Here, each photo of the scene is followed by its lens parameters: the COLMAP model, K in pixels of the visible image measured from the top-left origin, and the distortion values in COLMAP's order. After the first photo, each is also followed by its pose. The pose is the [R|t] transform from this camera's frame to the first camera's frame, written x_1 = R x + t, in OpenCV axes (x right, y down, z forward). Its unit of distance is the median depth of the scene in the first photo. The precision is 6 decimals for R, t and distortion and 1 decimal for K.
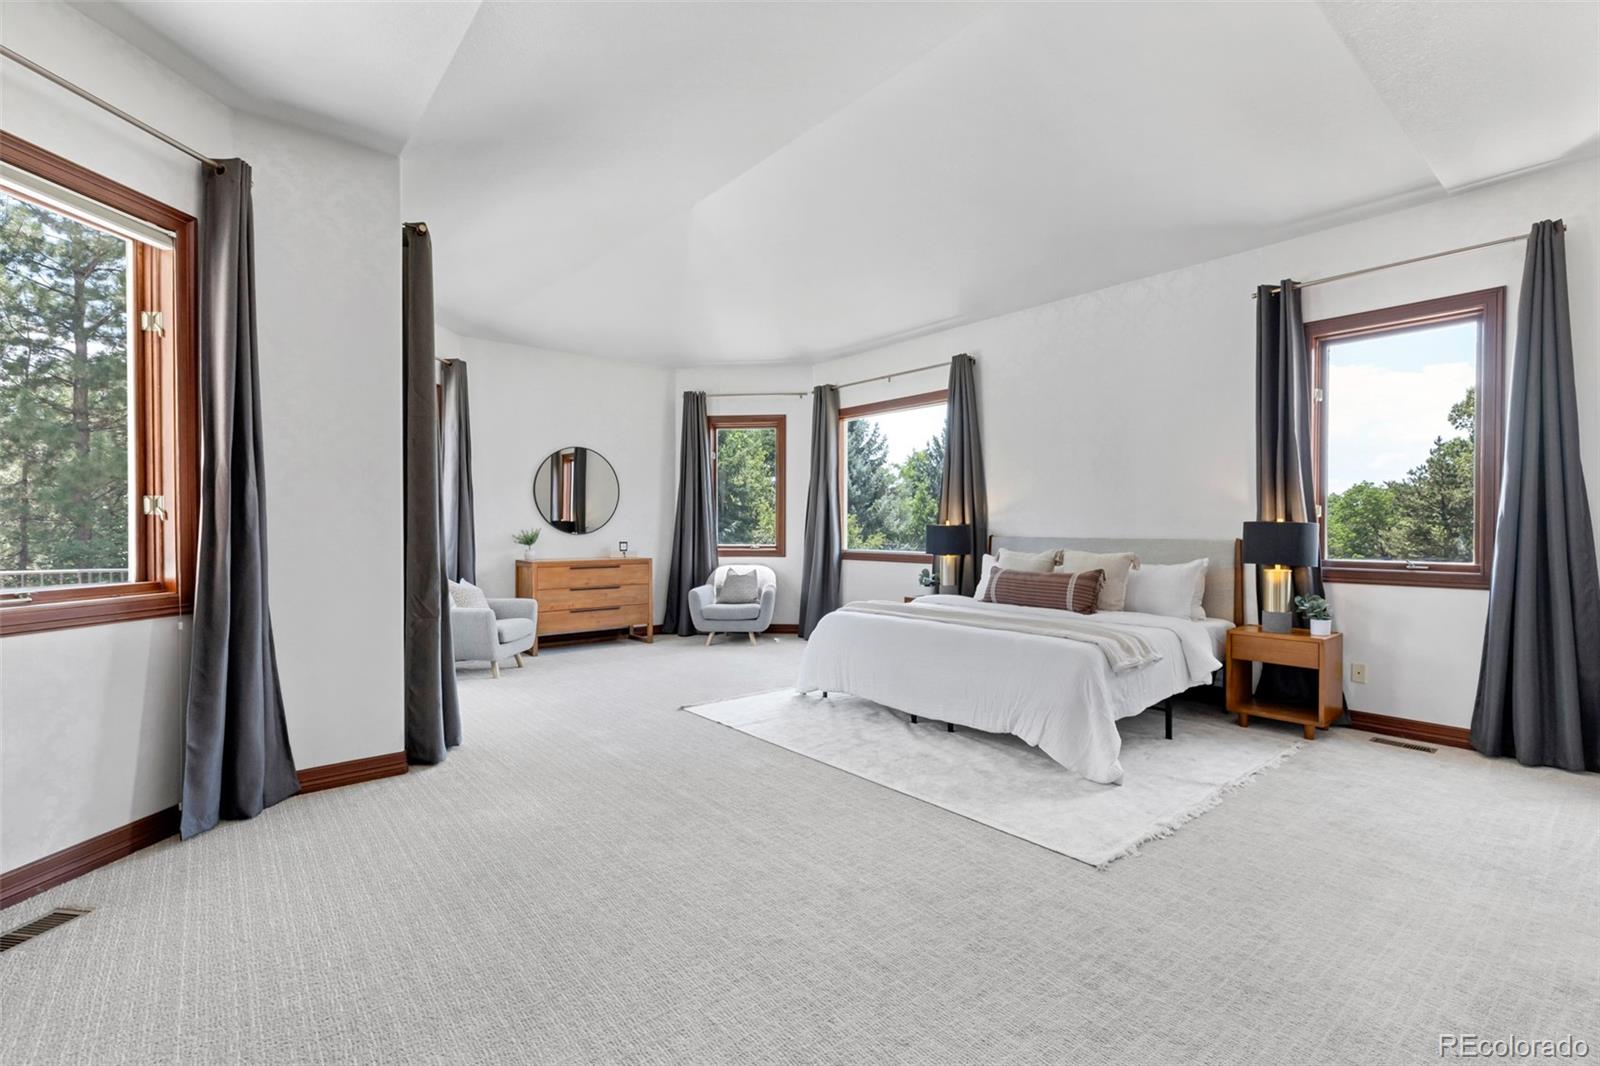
lens RADIAL K [[732.1, 0, 794.5], [0, 732.1, 536.8], [0, 0, 1]] dist [0.006702, -0.000324]
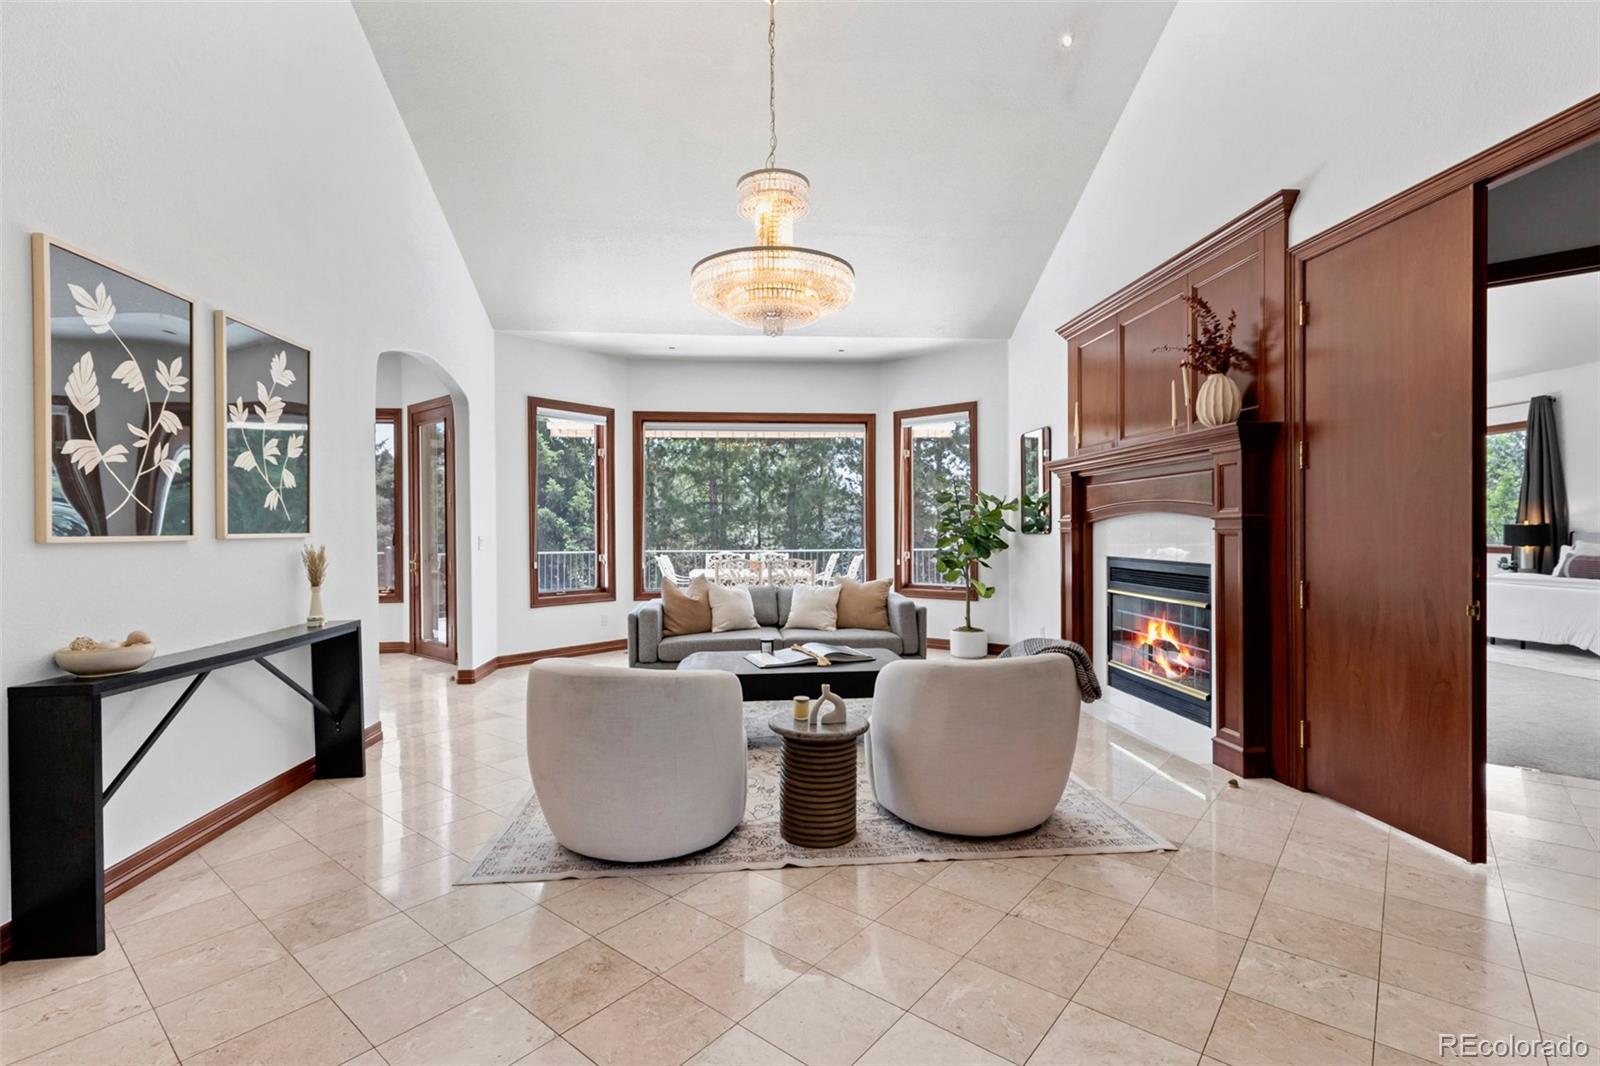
lens RADIAL K [[732.1, 0, 799.2], [0, 732.1, 540.2], [0, 0, 1]] dist [0.006702, -0.000324]
pose [[0.829492, -0.005434, -0.558493, -0.150058], [0.006584, 0.999978, 0.000050, 0.004677], [0.558480, -0.003718, 0.829509, -0.907556]]
